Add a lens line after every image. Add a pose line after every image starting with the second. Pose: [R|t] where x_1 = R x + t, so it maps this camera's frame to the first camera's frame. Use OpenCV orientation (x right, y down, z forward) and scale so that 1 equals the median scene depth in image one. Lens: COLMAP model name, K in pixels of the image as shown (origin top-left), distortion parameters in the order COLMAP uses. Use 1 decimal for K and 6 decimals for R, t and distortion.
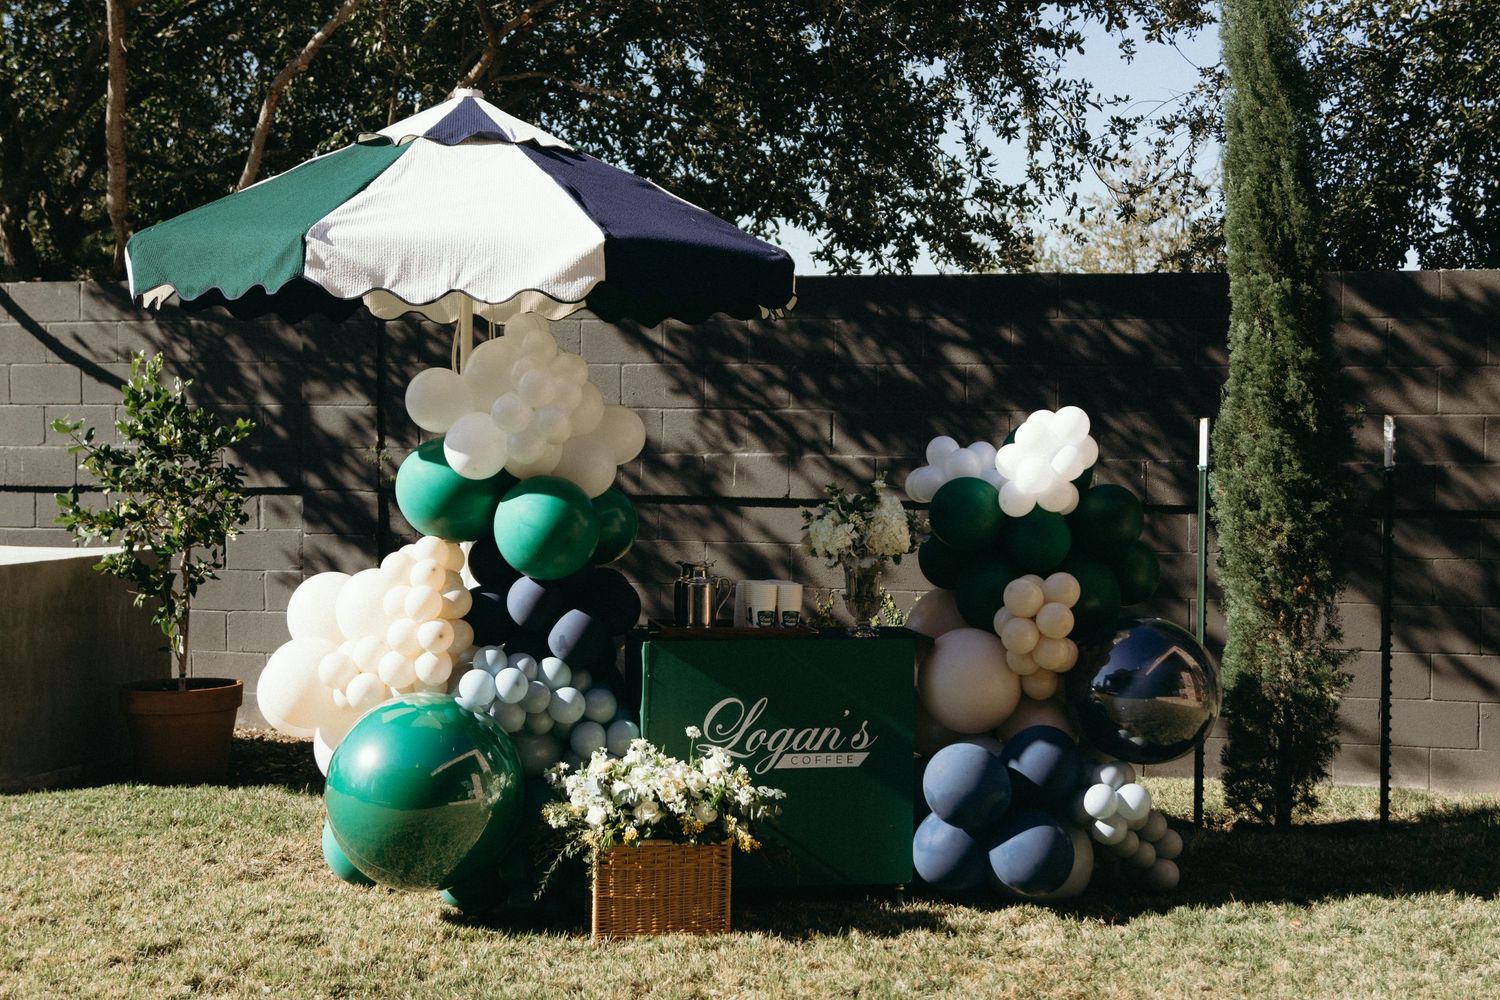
lens RADIAL K [[2399.7, 0, 750.0], [0, 2399.7, 500.0], [0, 0, 1]] dist [-0.008551, 0.000471]
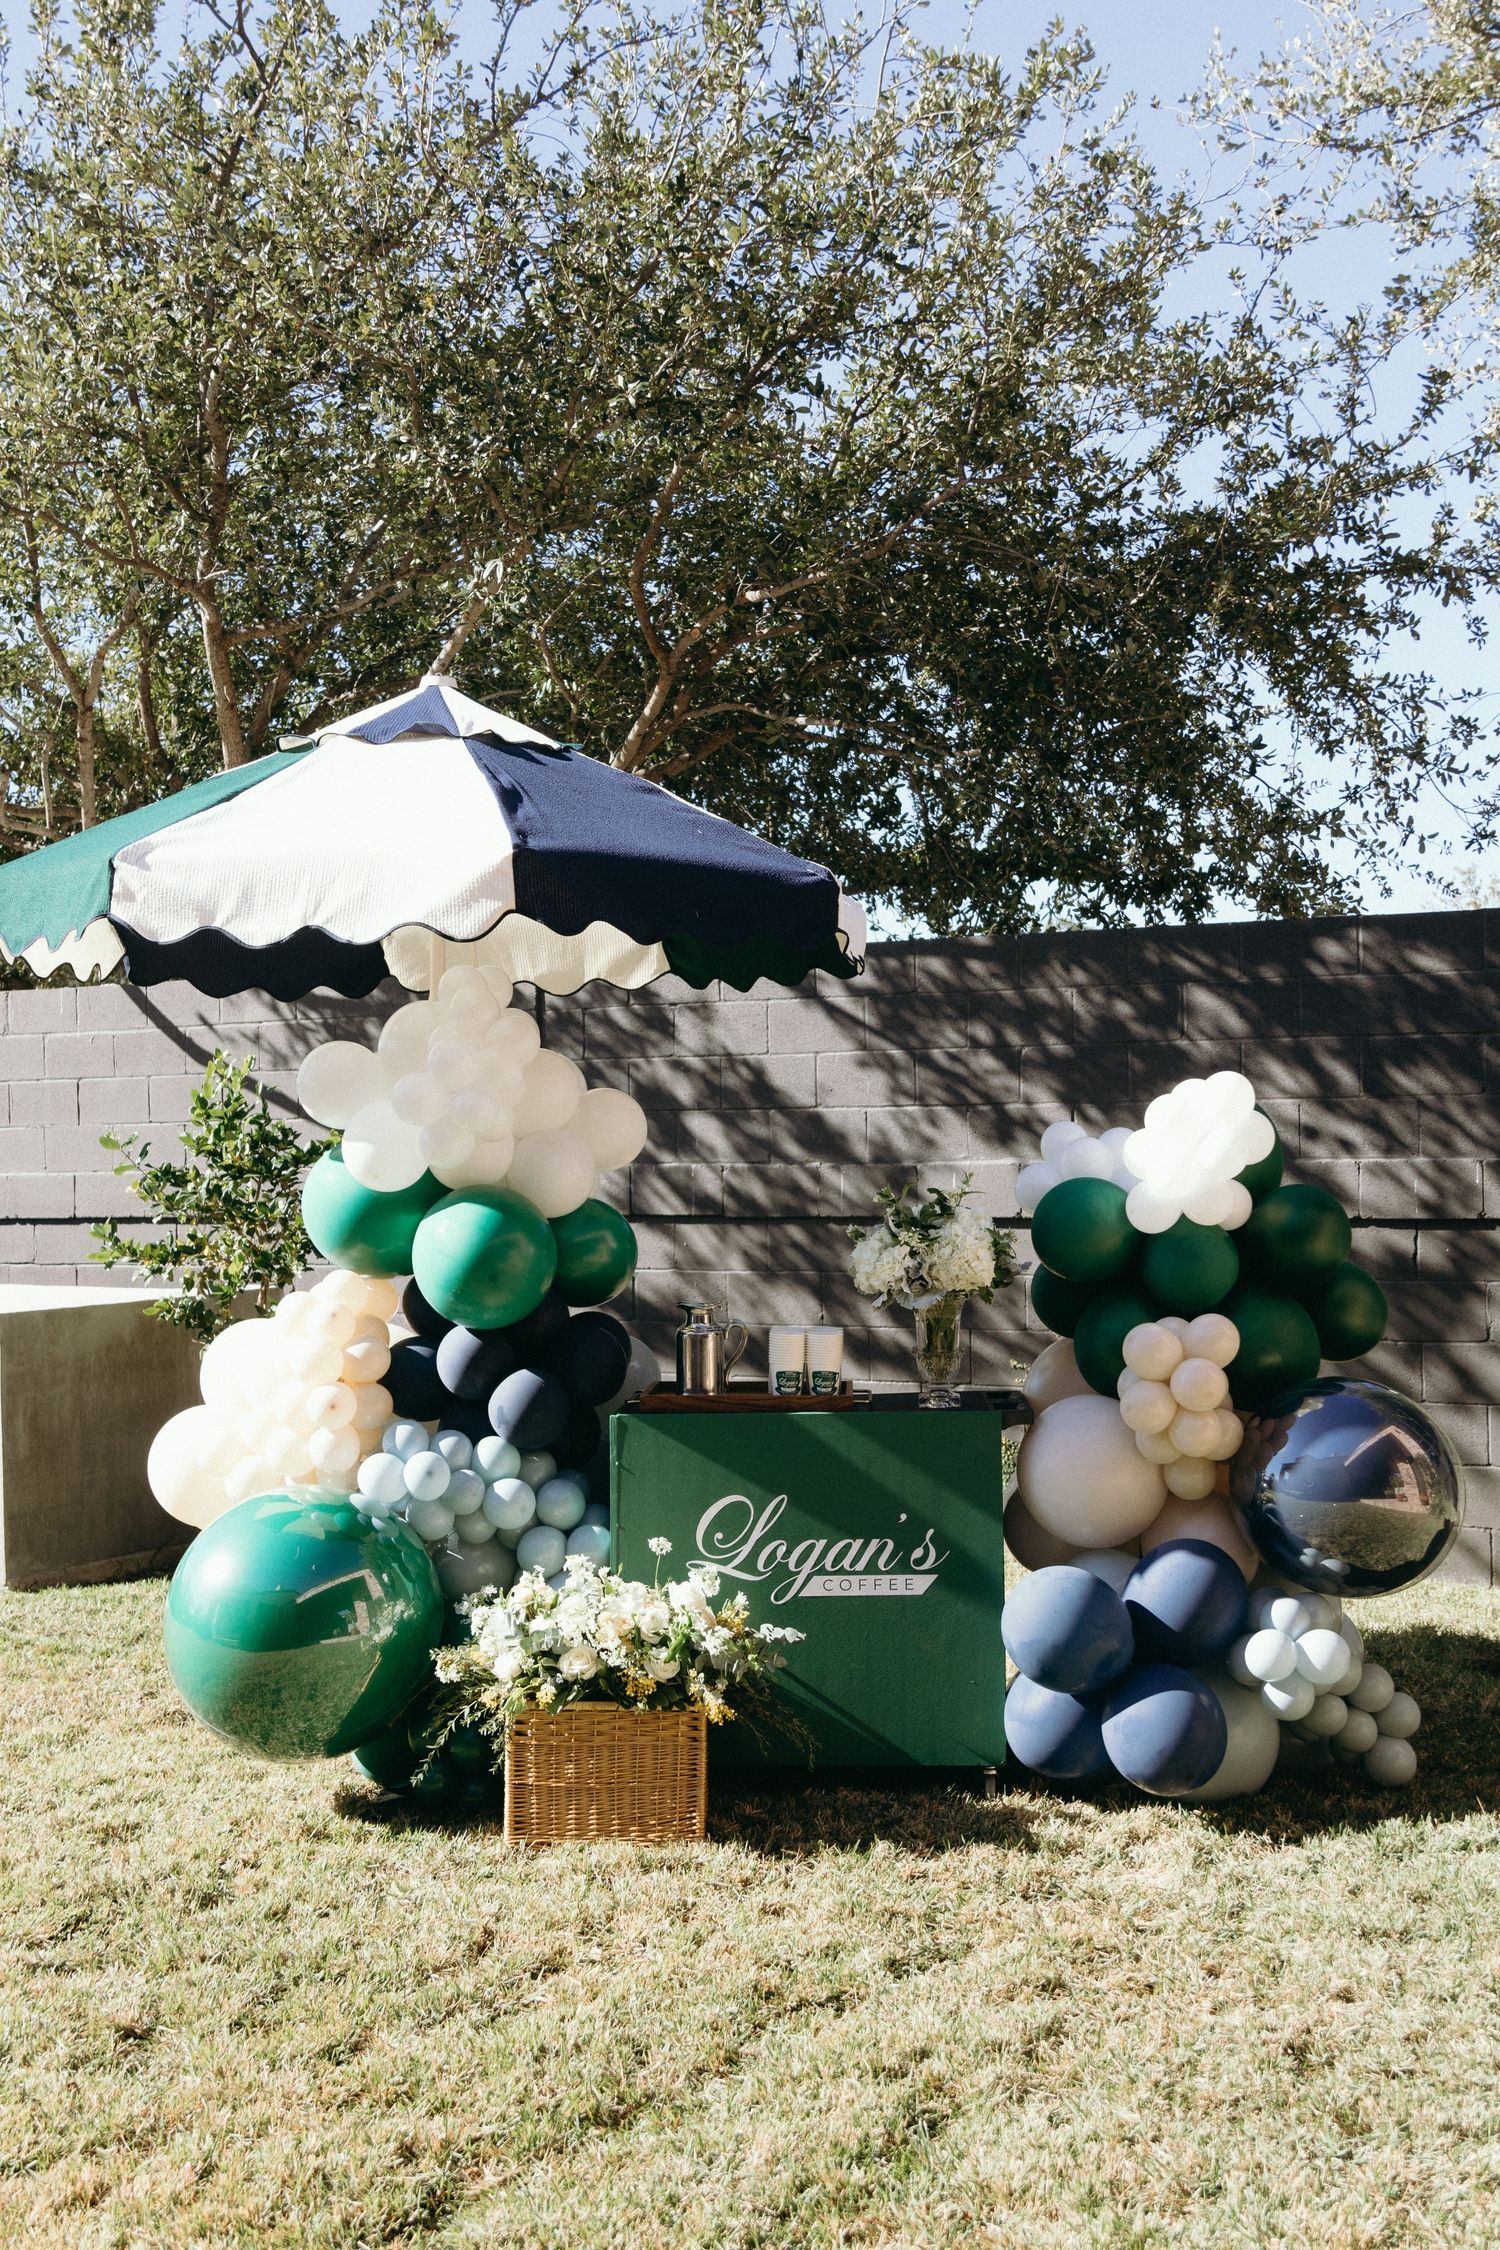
lens RADIAL K [[2493.3, 0, 764.9], [0, 2493.3, 1150.6], [0, 0, 1]] dist [0.011769, -0.001700]
pose [[0.977771, -0.018560, -0.208853, 0.155478], [0.011567, 0.999332, -0.034655, 0.006764], [0.209356, 0.031469, 0.977333, 0.280714]]
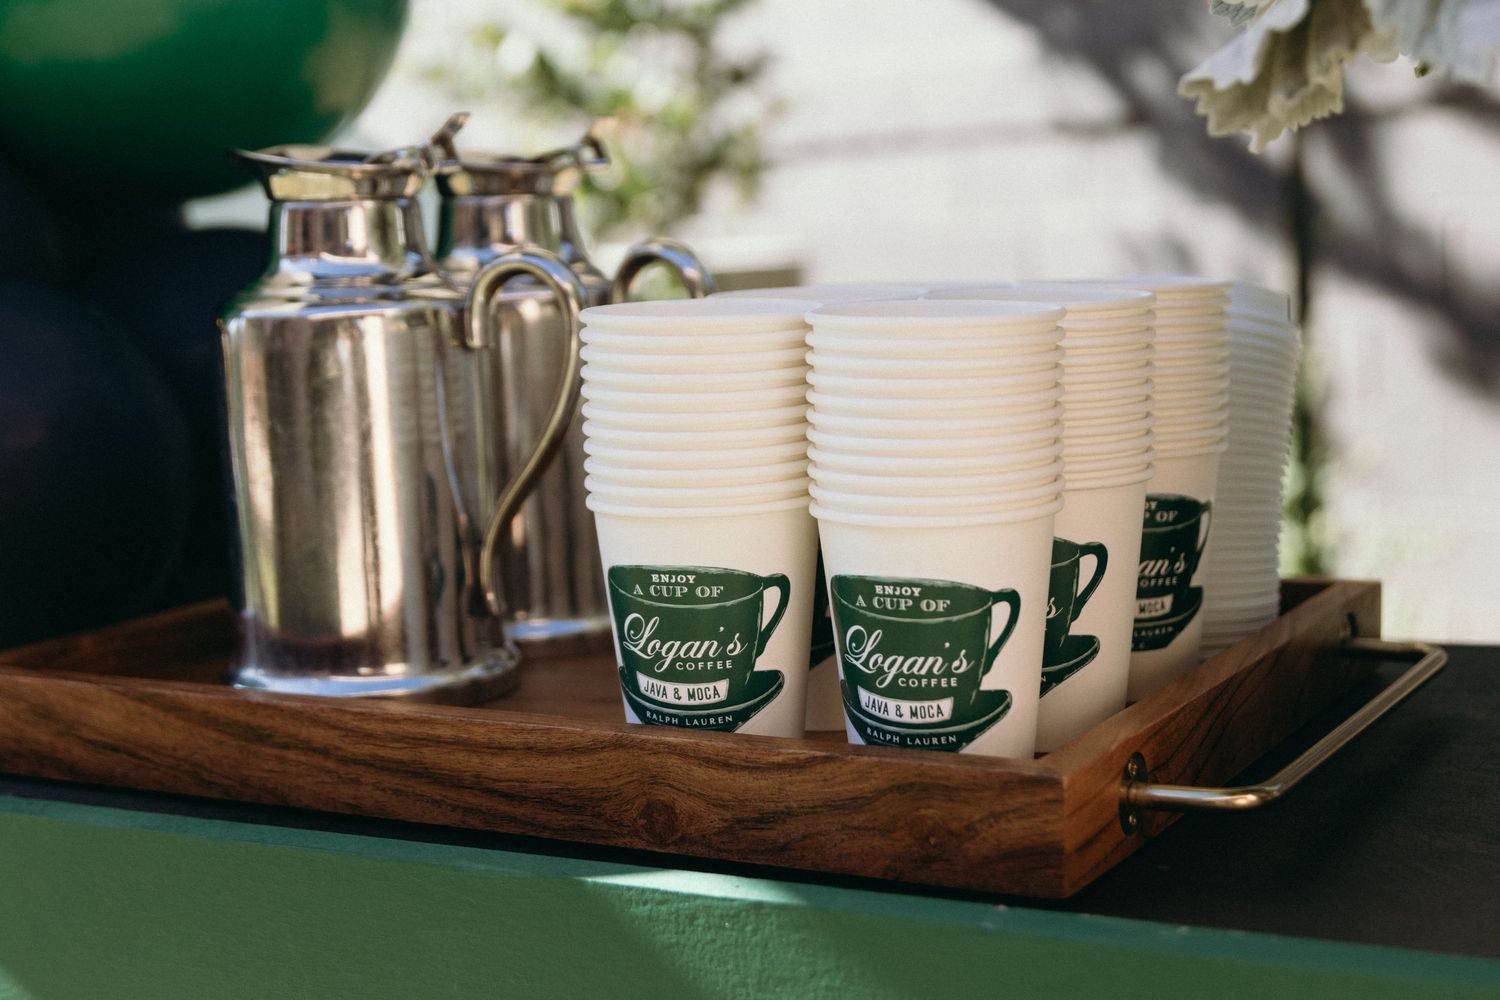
lens RADIAL K [[2508.8, 0, 750.0], [0, 2508.8, 500.0], [0, 0, 1]] dist [-0.003343, -0.019663]
pose [[0.784658, 0.033014, -0.619050, 0.076591], [0.028684, 0.995578, 0.089451, 0.034088], [0.619266, -0.087945, 0.780241, 0.923773]]
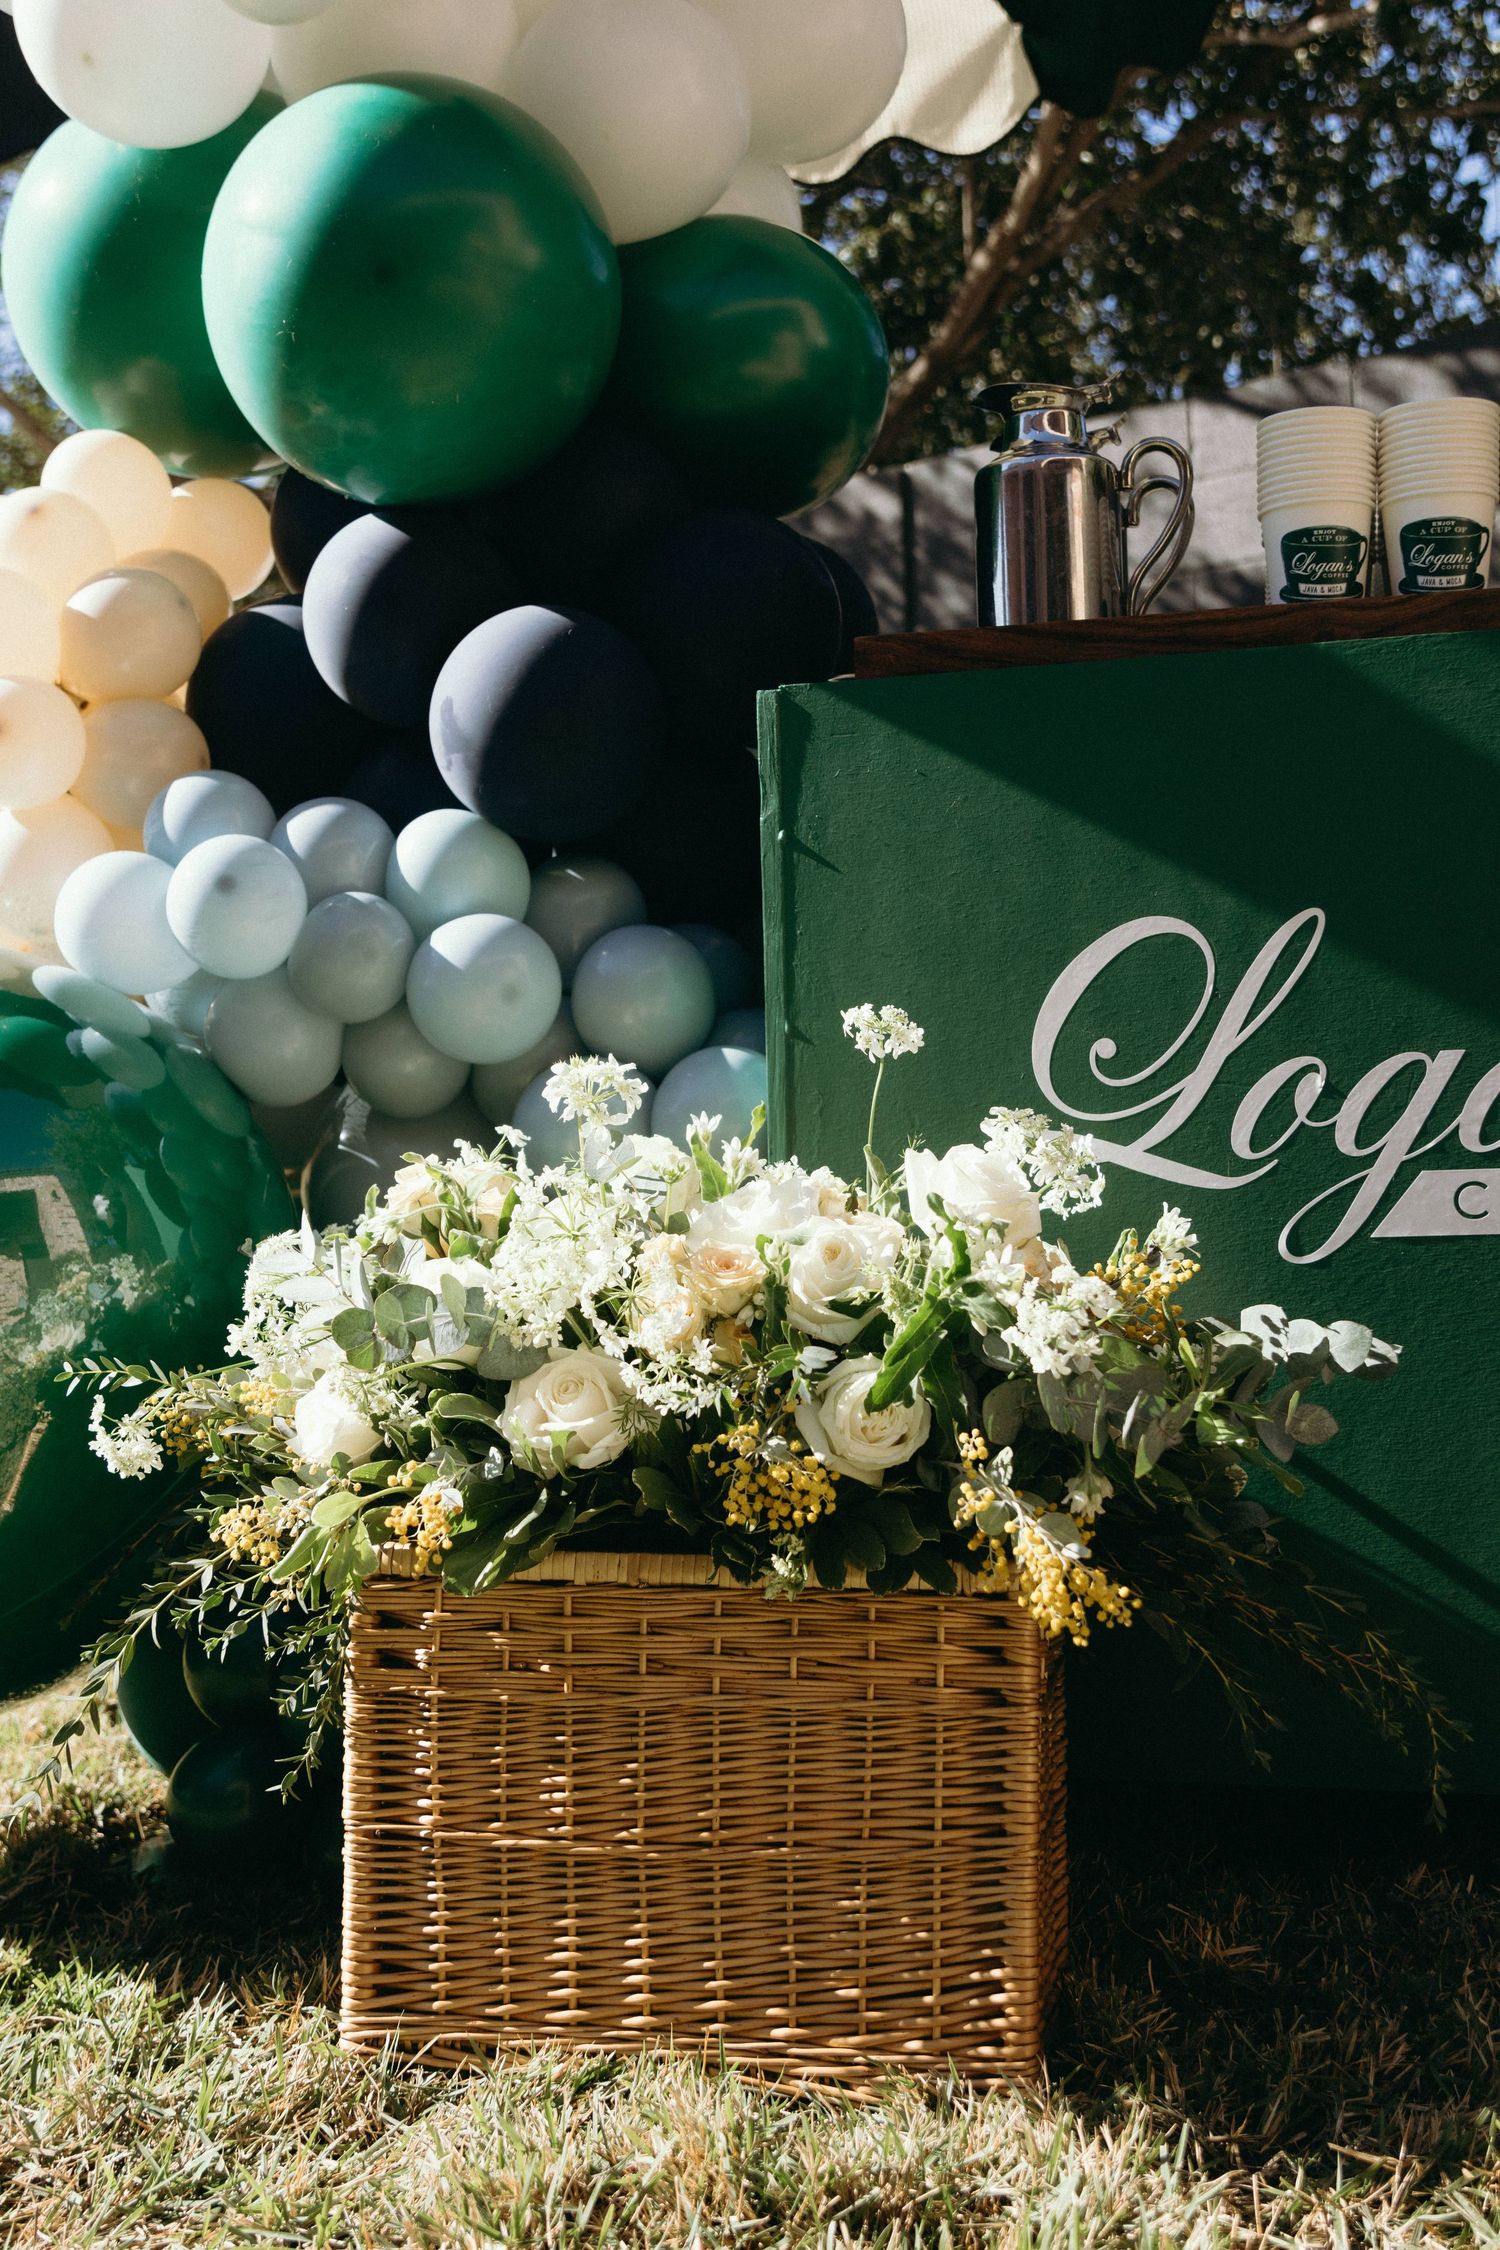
lens RADIAL K [[2502.0, 0, 750.0], [0, 2502.0, 1125.0], [0, 0, 1]] dist [-0.005161, -0.003971]
pose [[0.910178, -0.037171, -0.412547, 0.052005], [0.026083, 0.999132, -0.032478, 0.107735], [0.413396, 0.018801, 0.910357, 0.775394]]
